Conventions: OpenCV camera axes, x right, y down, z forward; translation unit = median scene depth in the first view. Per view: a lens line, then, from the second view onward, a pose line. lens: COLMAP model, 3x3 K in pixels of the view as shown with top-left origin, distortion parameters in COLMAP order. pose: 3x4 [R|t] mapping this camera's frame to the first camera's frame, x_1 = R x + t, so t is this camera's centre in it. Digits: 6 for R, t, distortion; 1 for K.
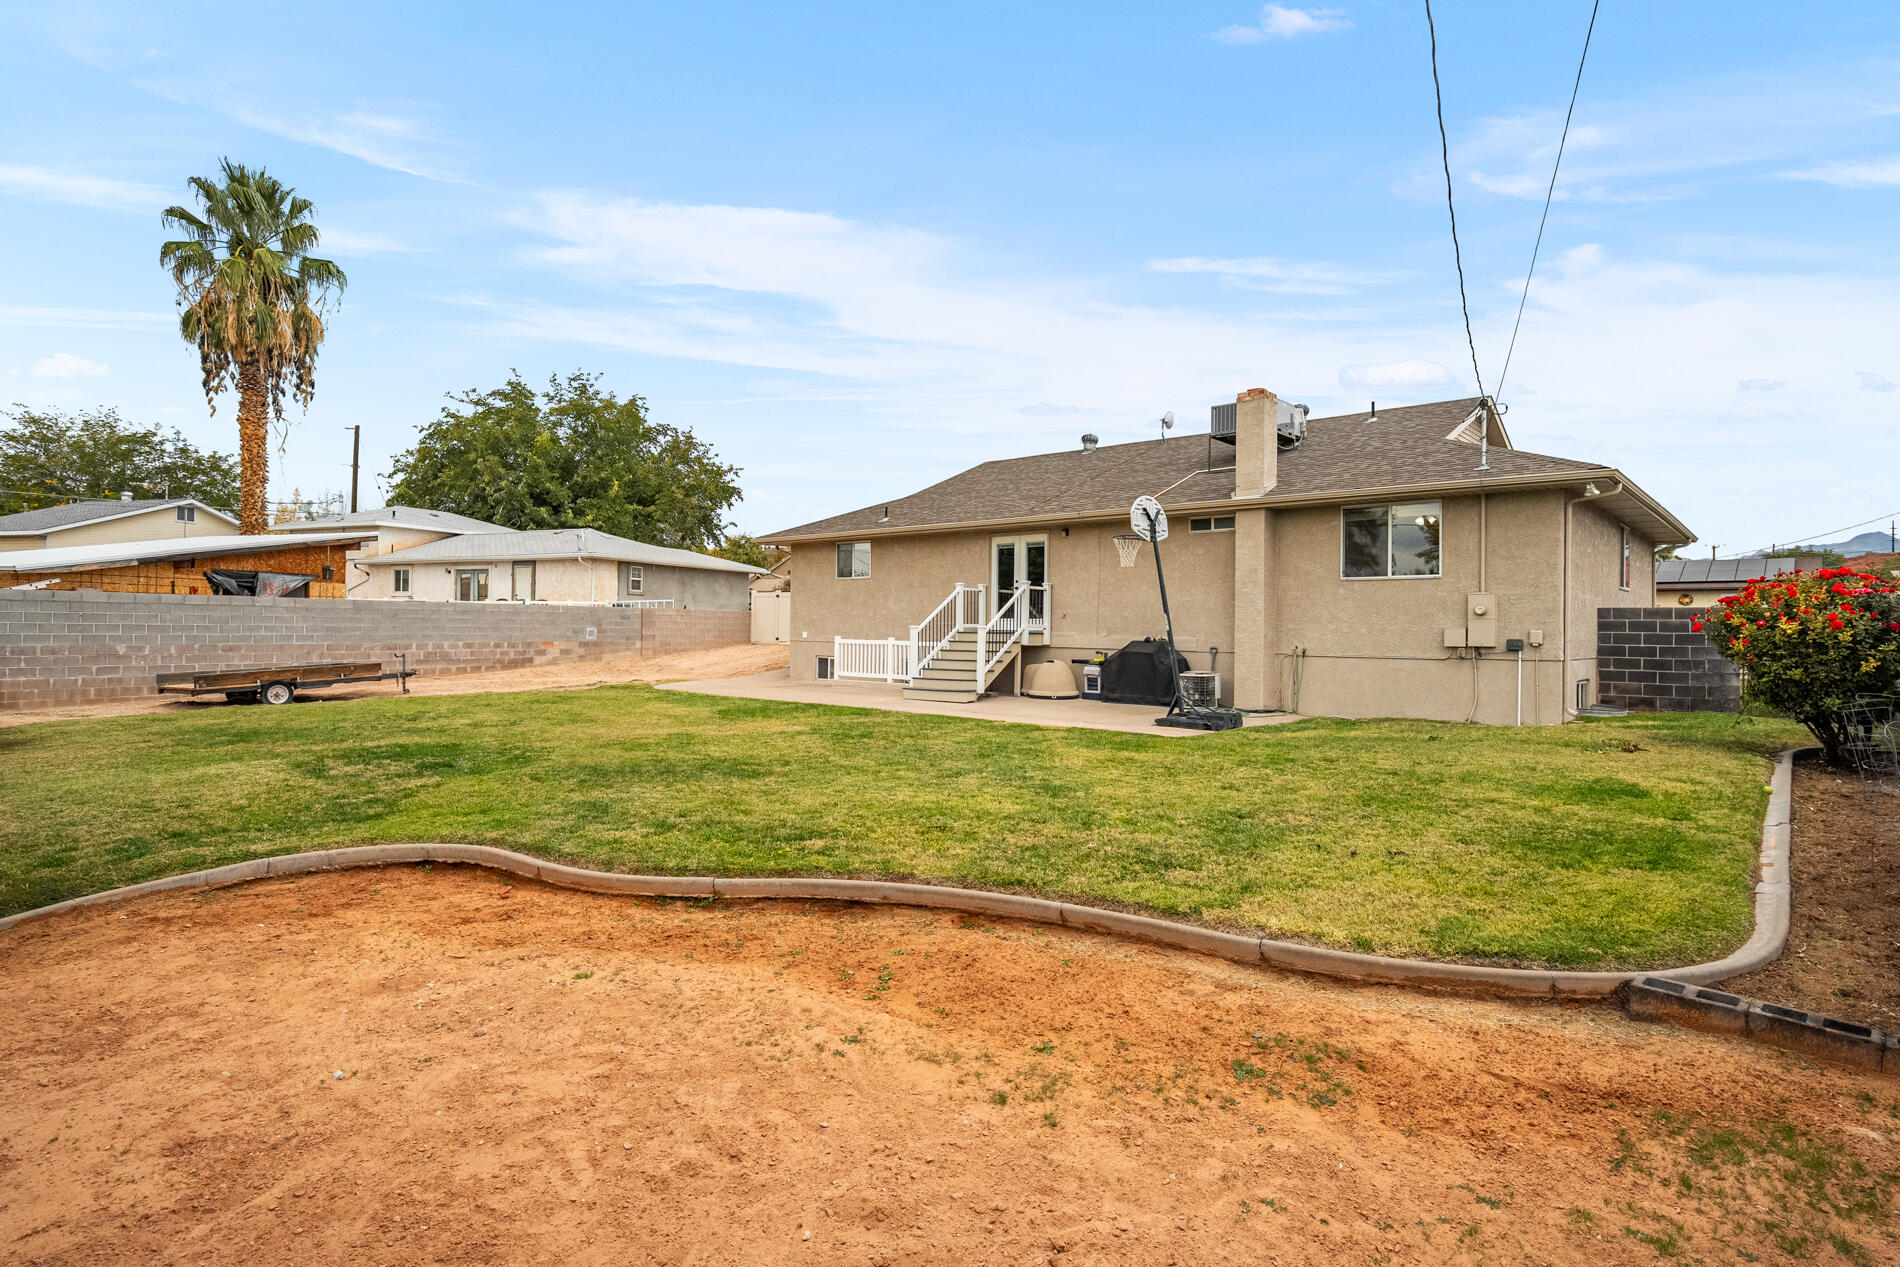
lens RADIAL K [[996.5, 0, 950.0], [0, 996.5, 633.5], [0, 0, 1]] dist [-0.000461, -0.000864]
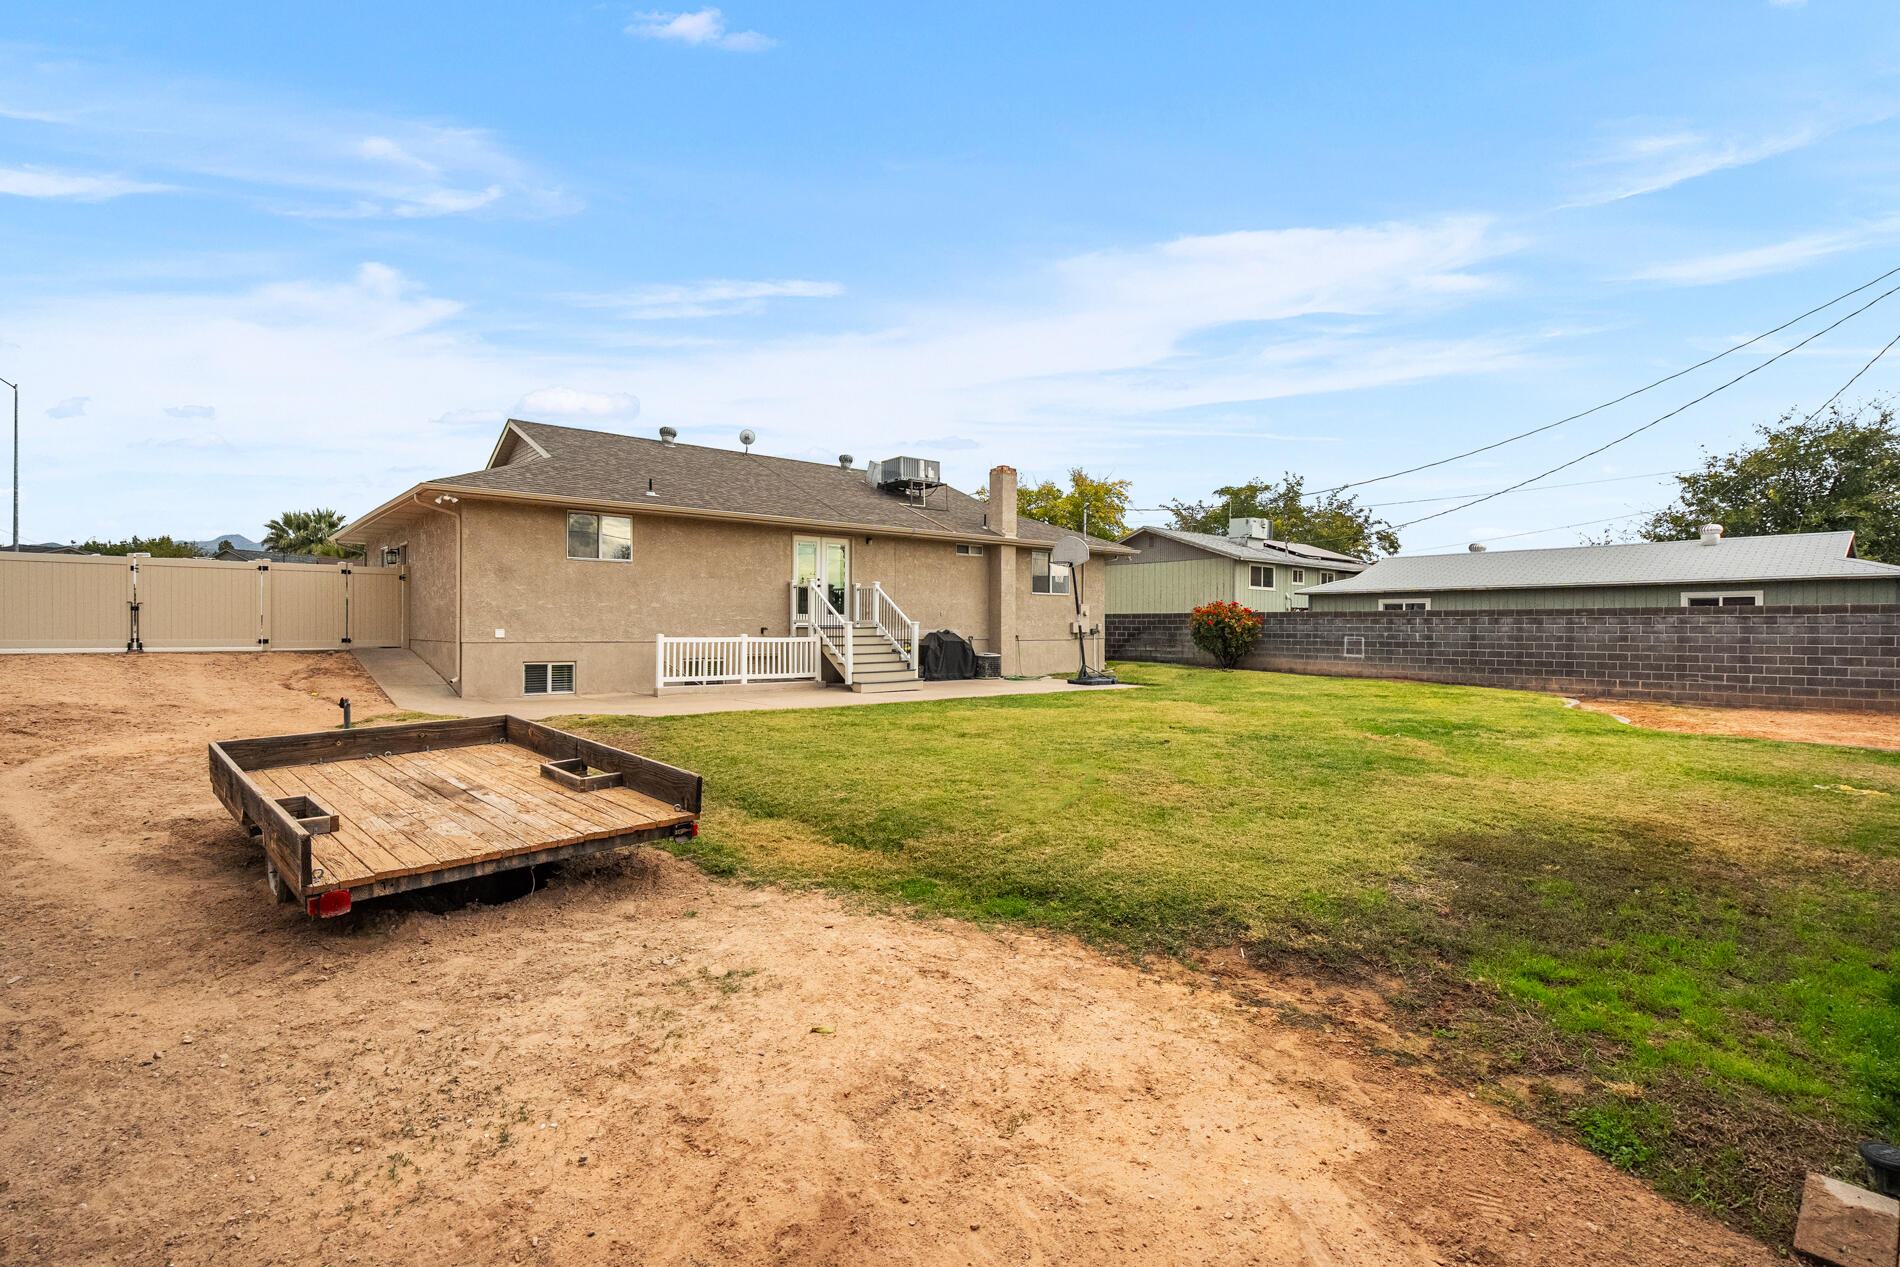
lens RADIAL K [[898.9, 0, 962.3], [0, 898.9, 624.7], [0, 0, 1]] dist [-0.002342, 0.001023]
pose [[0.136363, -0.007854, 0.990628, -0.922864], [0.001823, 0.999969, 0.007677, -0.011478], [-0.990657, 0.000759, 0.136373, 0.757537]]
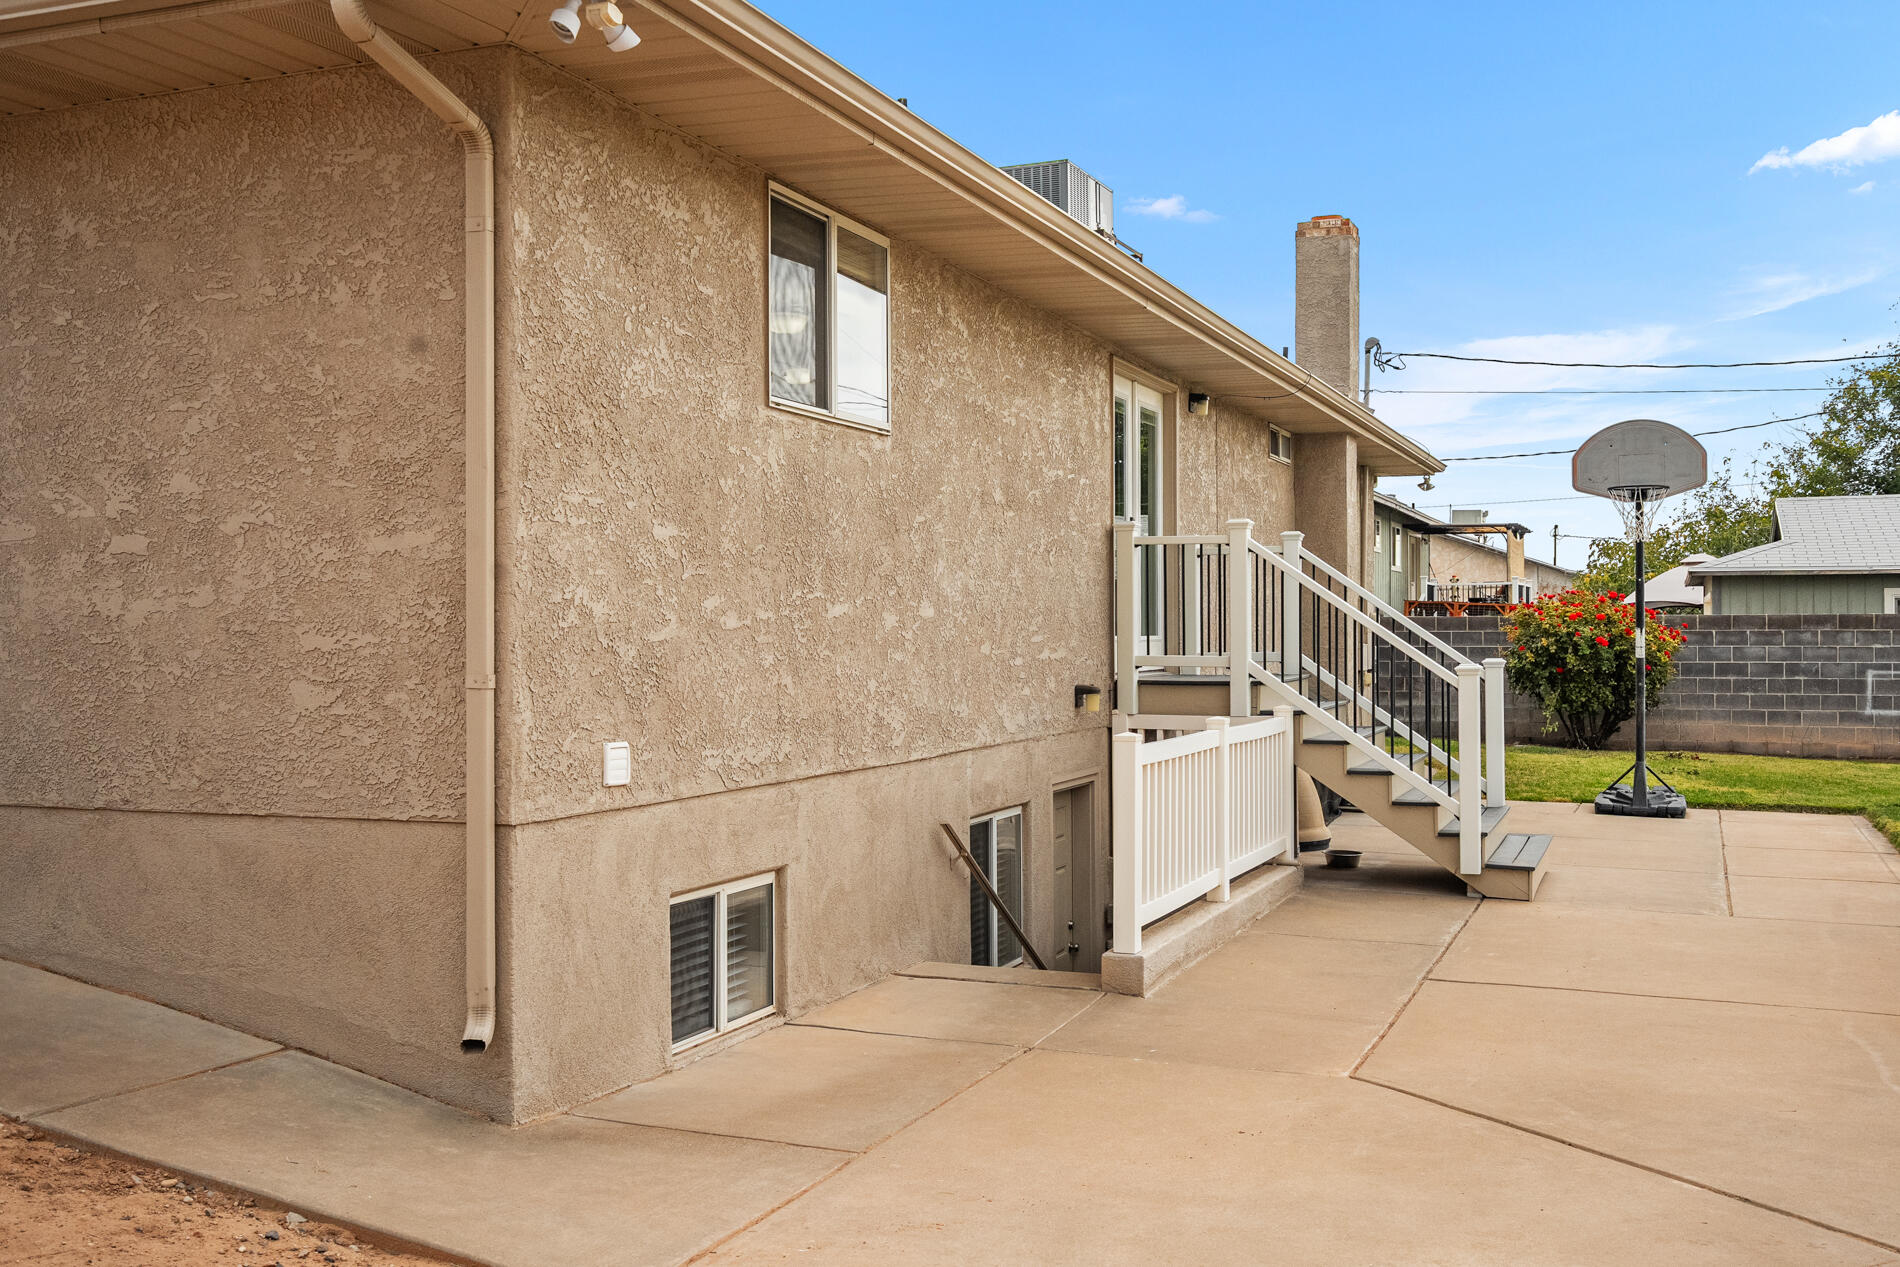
lens RADIAL K [[1812.2, 0, 950.0], [0, 1812.2, 633.5], [0, 0, 1]] dist [-0.002604, -0.000296]
pose [[-0.313567, -0.010774, 0.949505, -0.504287], [0.004234, 0.999910, 0.012745, -0.024990], [-0.949557, 0.008017, -0.313493, 1.318931]]
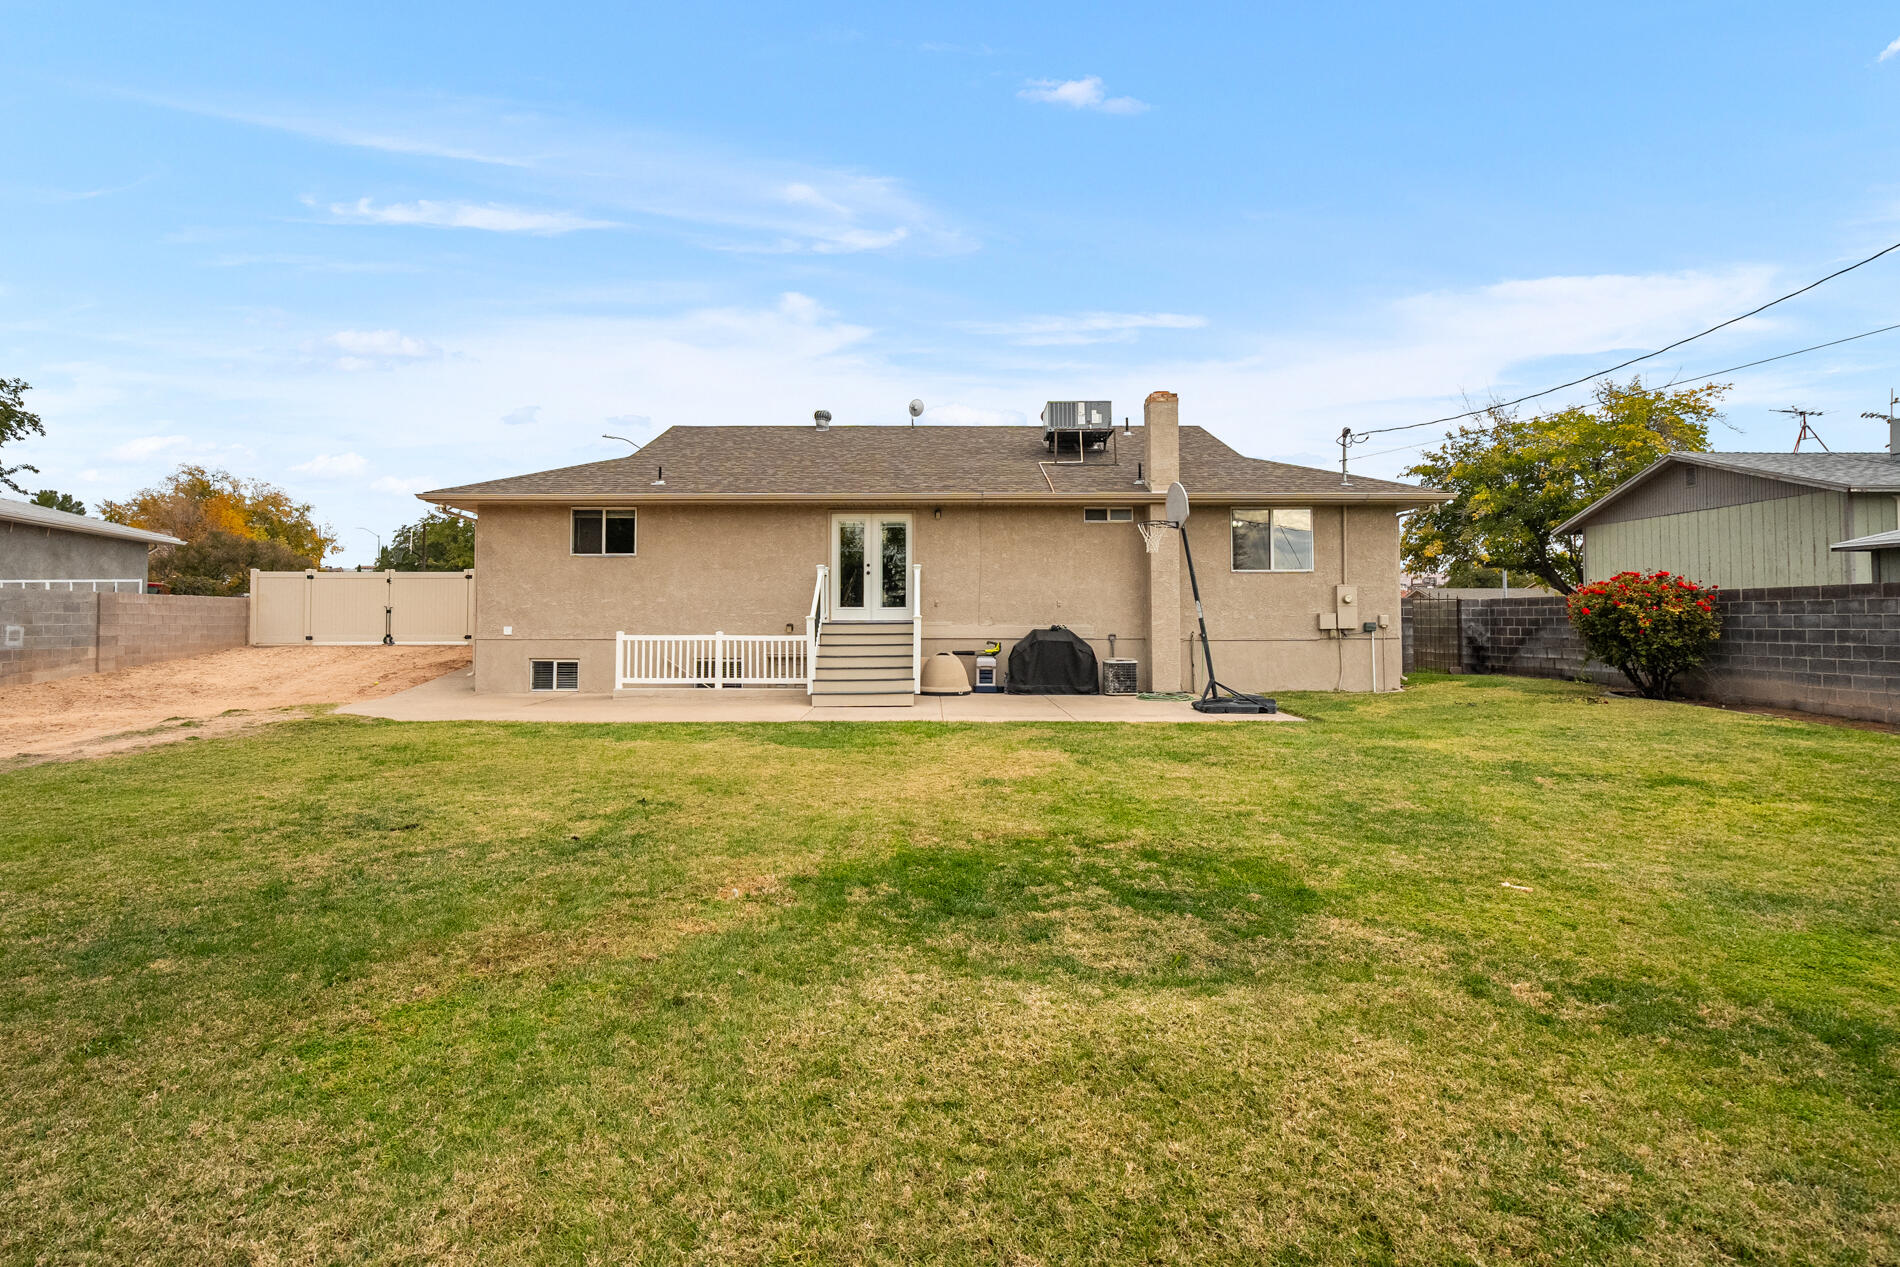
lens RADIAL K [[930.3, 0, 948.5], [0, 930.3, 591.6], [0, 0, 1]] dist [-0.000221, 0.000889]
pose [[0.748063, 0.008832, 0.663569, -0.453686], [0.012993, 0.999525, -0.027950, -0.005156], [-0.663500, 0.029530, 0.747593, 0.354197]]
